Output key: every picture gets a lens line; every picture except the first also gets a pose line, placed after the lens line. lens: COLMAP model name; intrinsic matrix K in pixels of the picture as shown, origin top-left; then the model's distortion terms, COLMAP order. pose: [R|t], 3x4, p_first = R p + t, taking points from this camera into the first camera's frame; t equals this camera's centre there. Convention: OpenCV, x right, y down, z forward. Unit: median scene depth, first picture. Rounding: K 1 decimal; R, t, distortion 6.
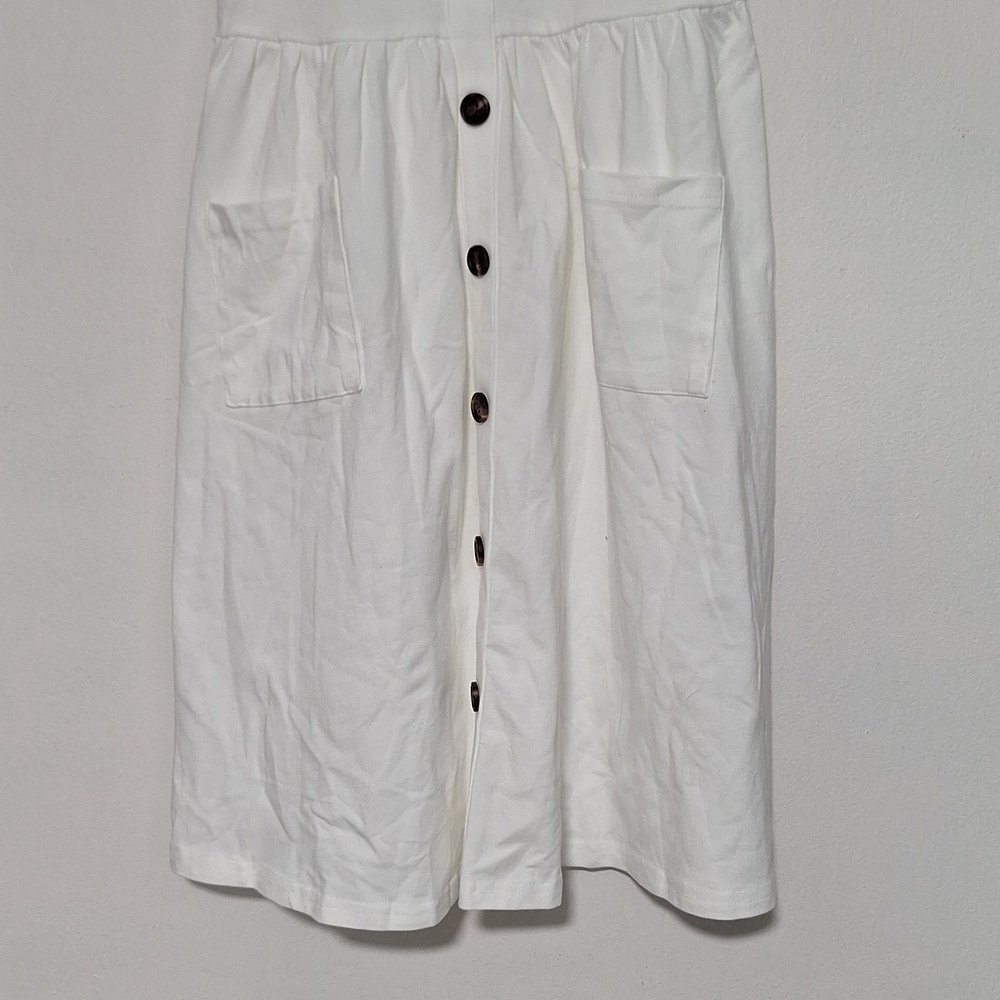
lens RADIAL K [[1134.7, 0, 501.0], [0, 1134.7, 464.2], [0, 0, 1]] dist [-0.003992, -0.060565]
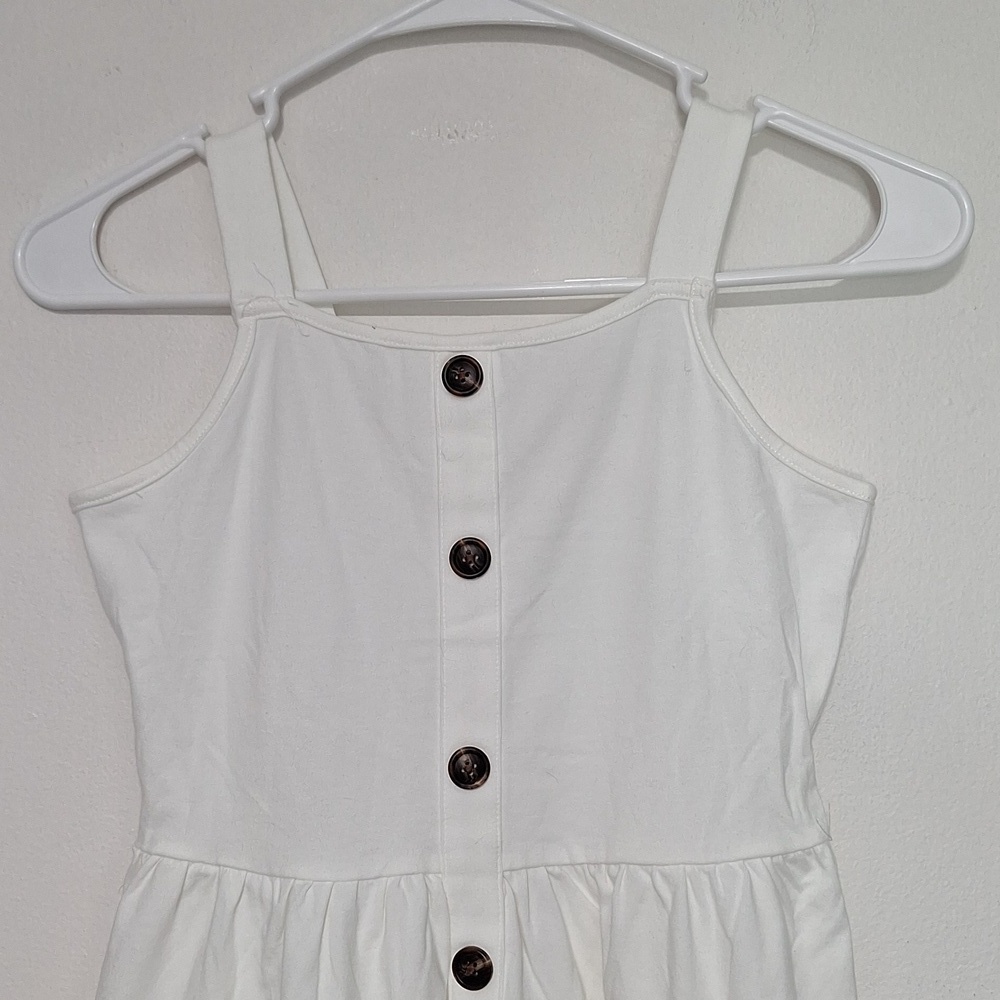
lens RADIAL K [[1134.7, 0, 501.0], [0, 1134.7, 464.2], [0, 0, 1]] dist [-0.003992, -0.060565]
pose [[0.999287, 0.032649, 0.018962, -0.028178], [-0.026804, 0.967168, -0.252720, -0.434900], [-0.026590, 0.252032, 0.967354, 0.187444]]
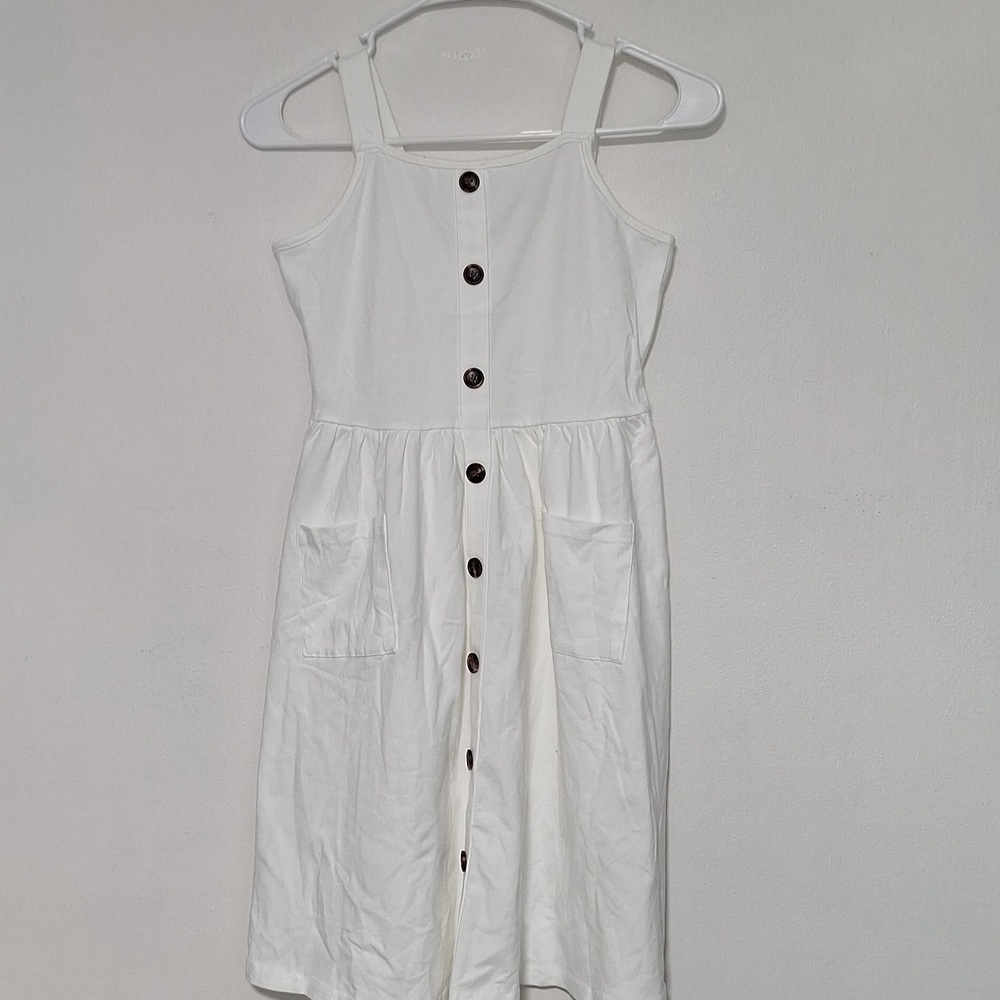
lens RADIAL K [[1134.7, 0, 501.0], [0, 1134.7, 464.2], [0, 0, 1]] dist [-0.003992, -0.060565]
pose [[0.999547, 0.028410, 0.009885, -0.003915], [-0.027049, 0.992661, -0.117867, -0.138538], [-0.013161, 0.117546, 0.992980, -0.535782]]
